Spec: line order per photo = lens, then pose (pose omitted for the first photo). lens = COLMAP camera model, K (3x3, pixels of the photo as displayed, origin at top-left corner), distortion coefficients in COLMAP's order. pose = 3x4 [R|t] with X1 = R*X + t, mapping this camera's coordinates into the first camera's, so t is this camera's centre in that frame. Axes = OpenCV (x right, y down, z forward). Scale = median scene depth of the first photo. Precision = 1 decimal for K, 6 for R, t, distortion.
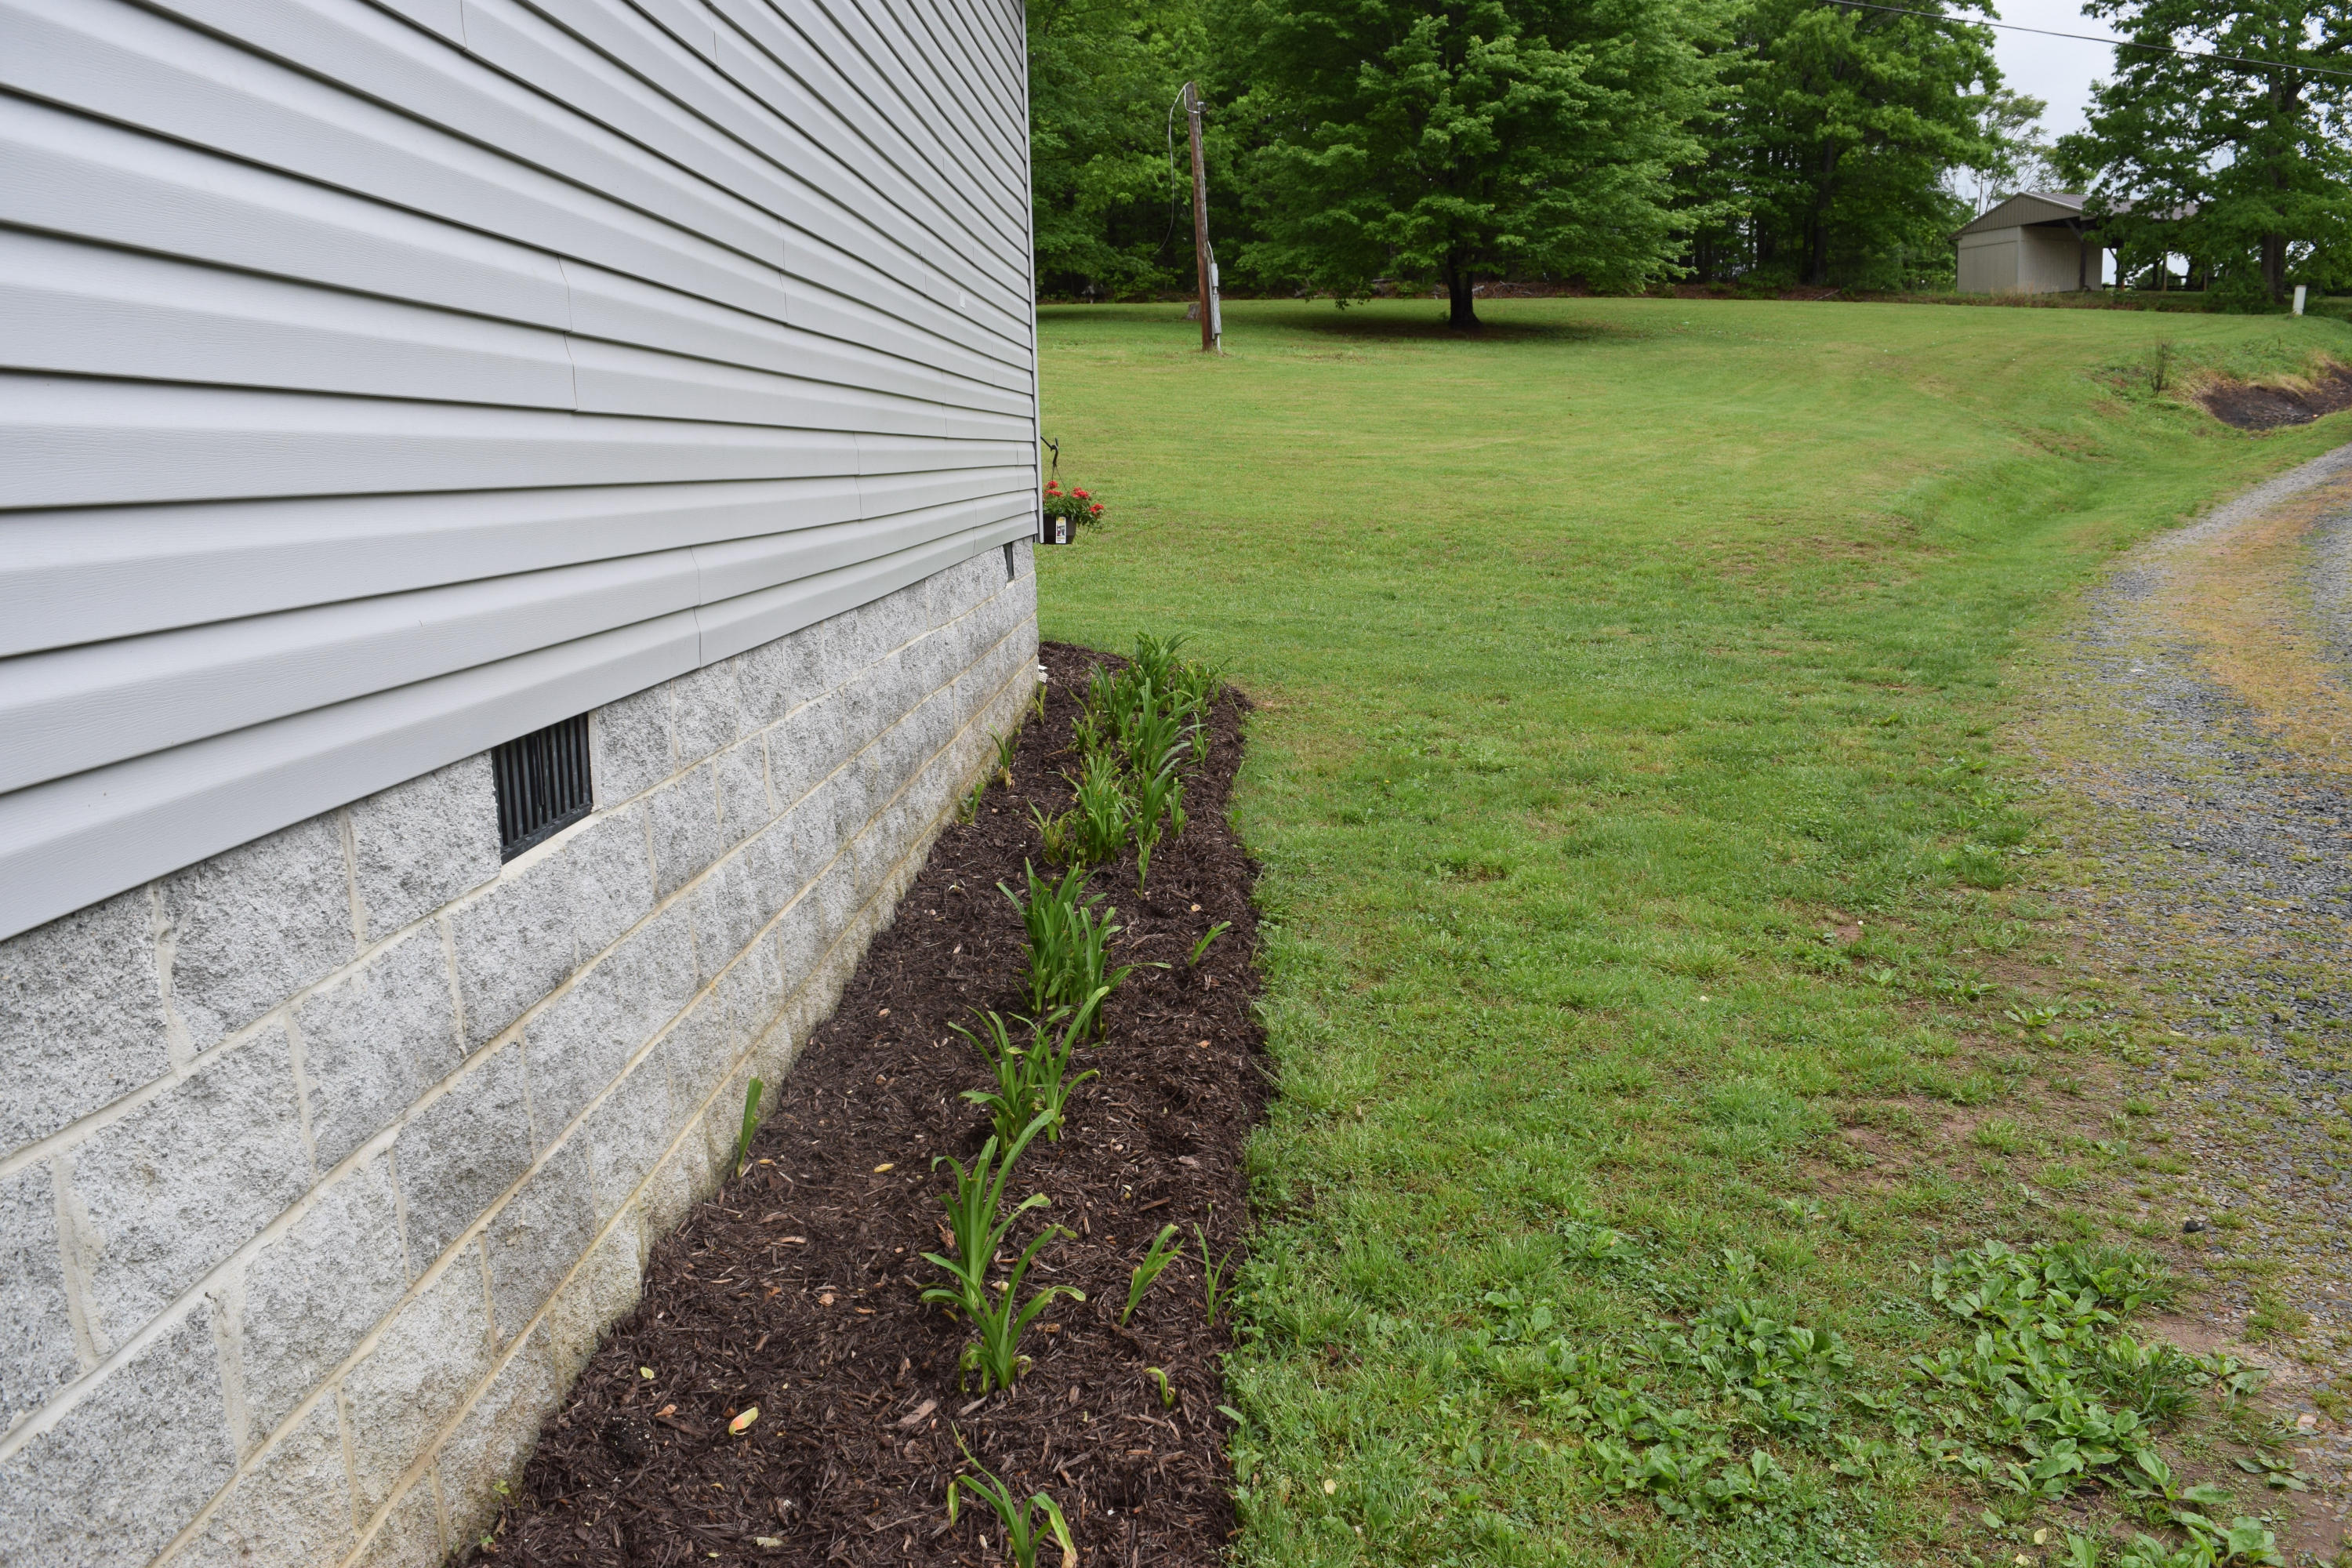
lens RADIAL K [[1847.7, 0, 1160.6], [0, 1847.7, 782.6], [0, 0, 1]] dist [-0.100687, 0.031780]
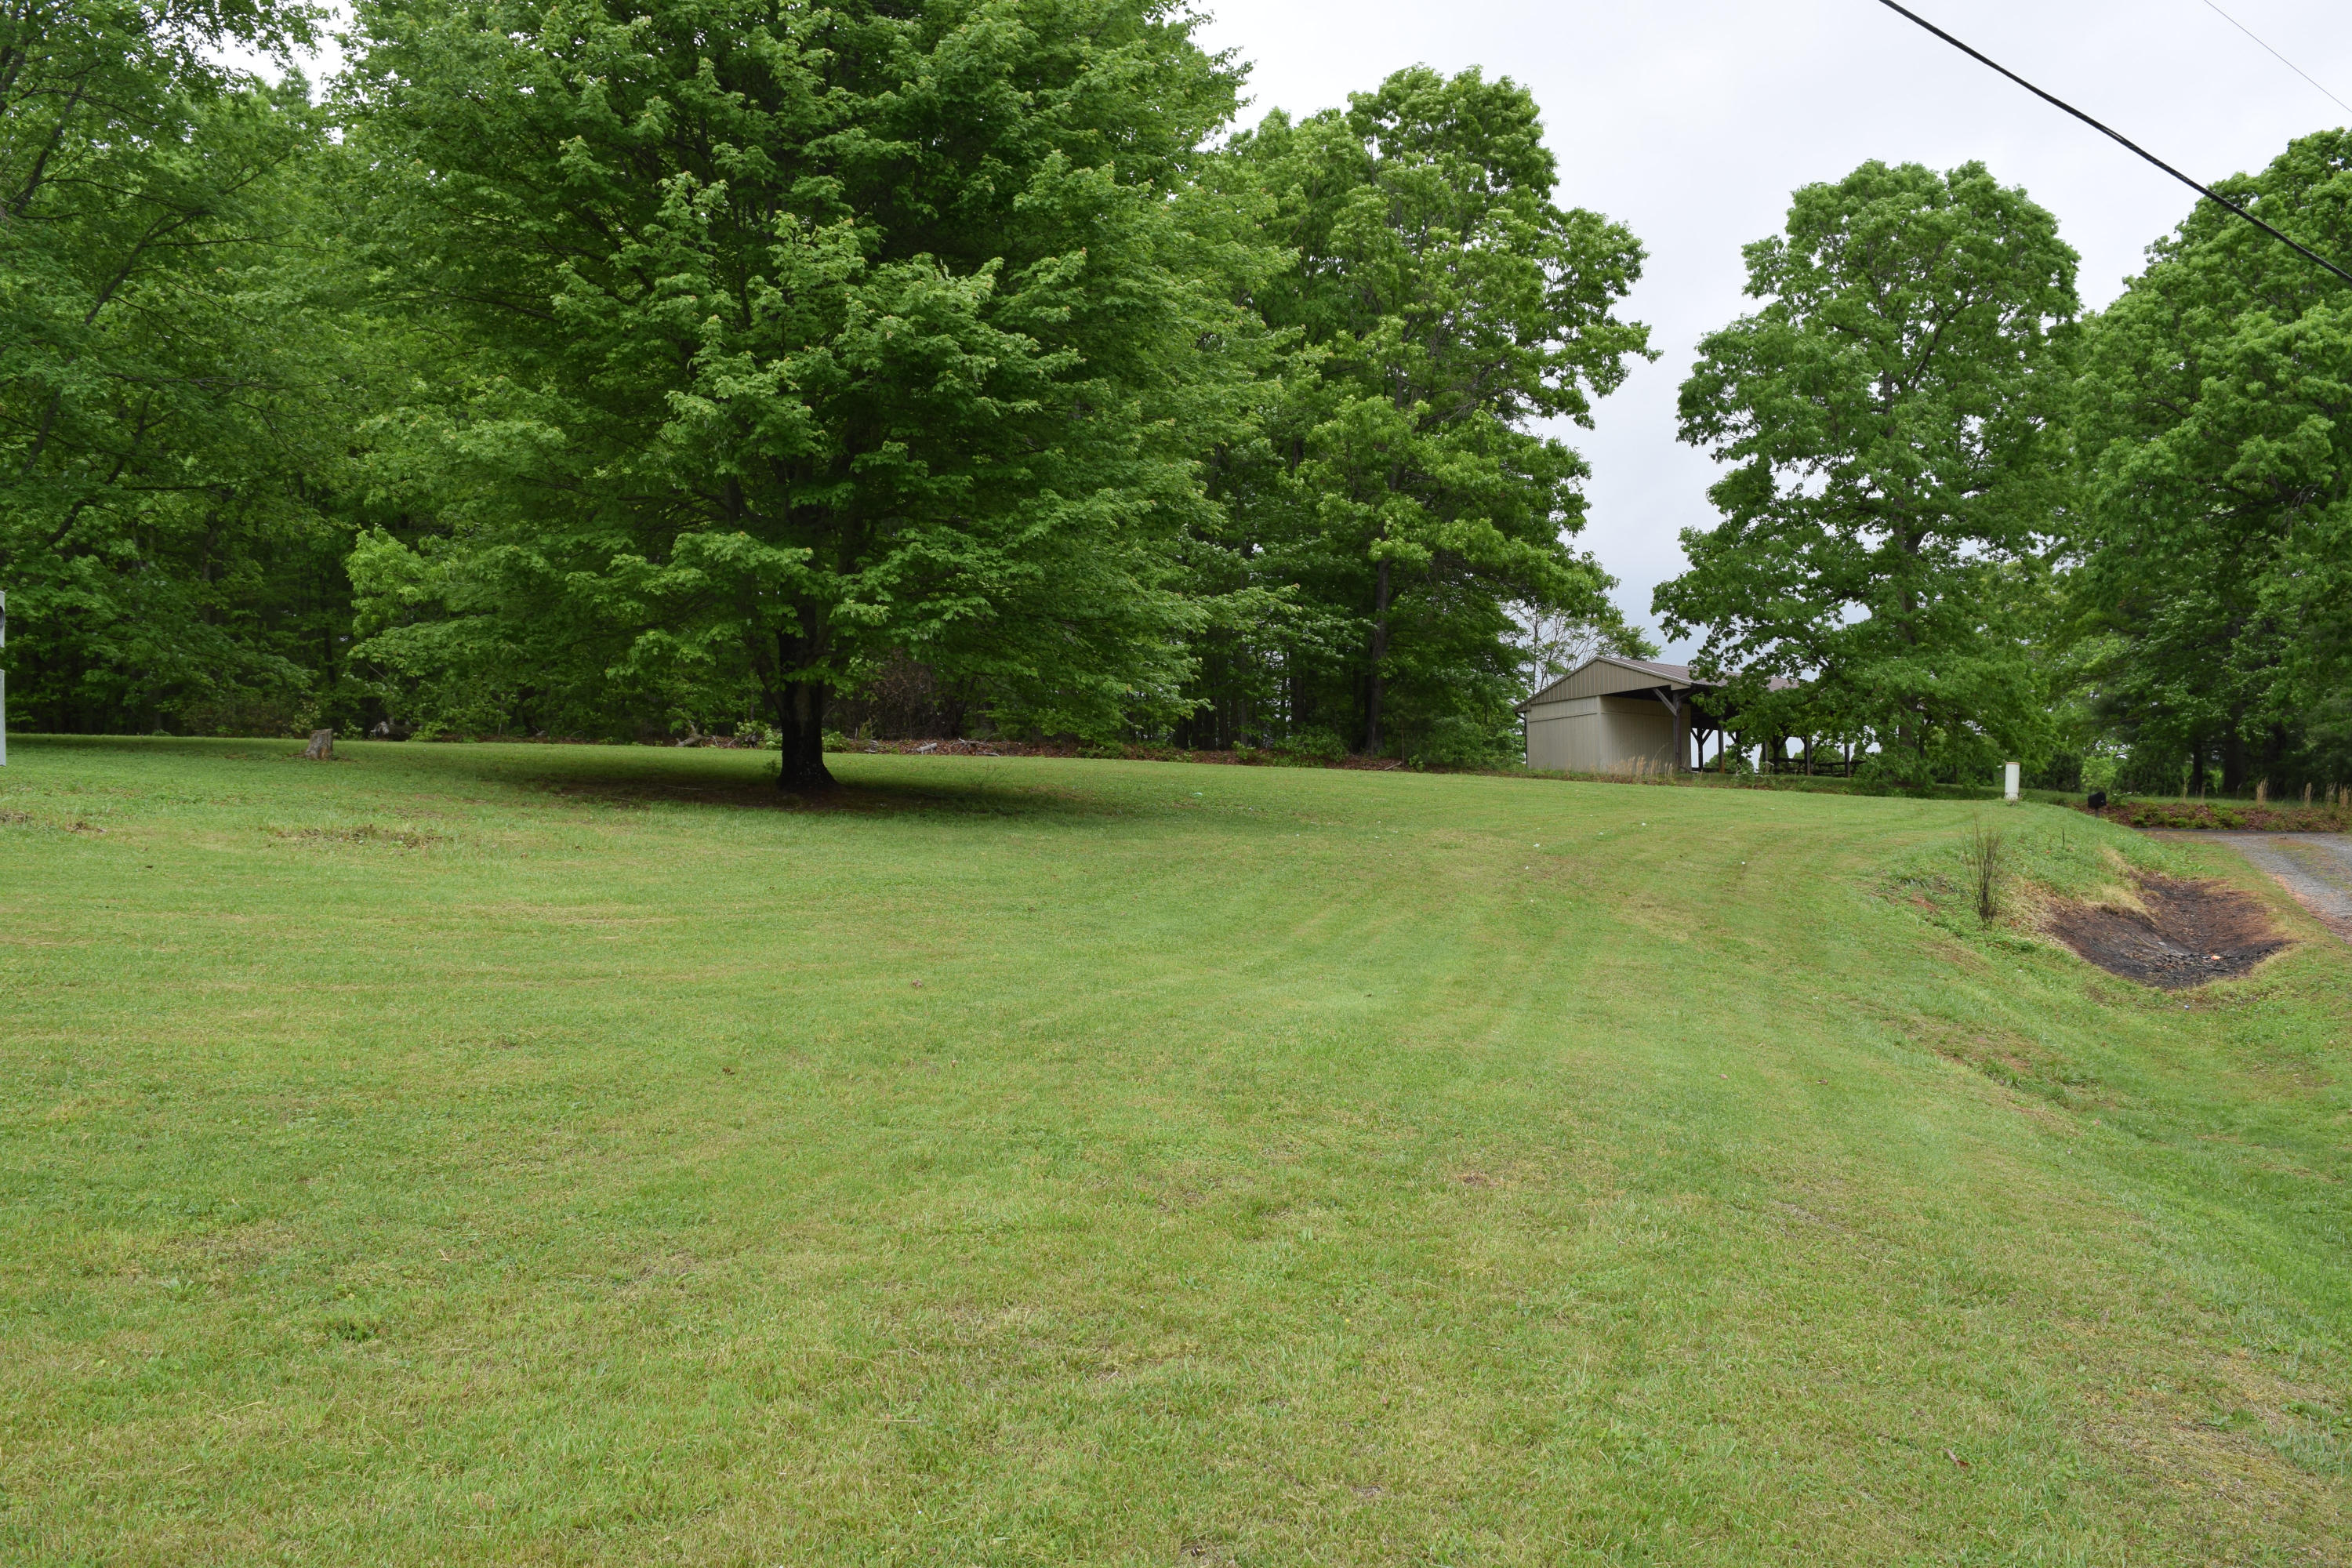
lens RADIAL K [[1847.7, 0, 1175.7], [0, 1847.7, 778.7], [0, 0, 1]] dist [-0.100687, 0.031780]
pose [[0.967761, 0.040306, 0.248623, 0.114797], [0.025065, 0.966800, -0.254301, -0.089659], [-0.250618, 0.252334, 0.934622, 0.378258]]
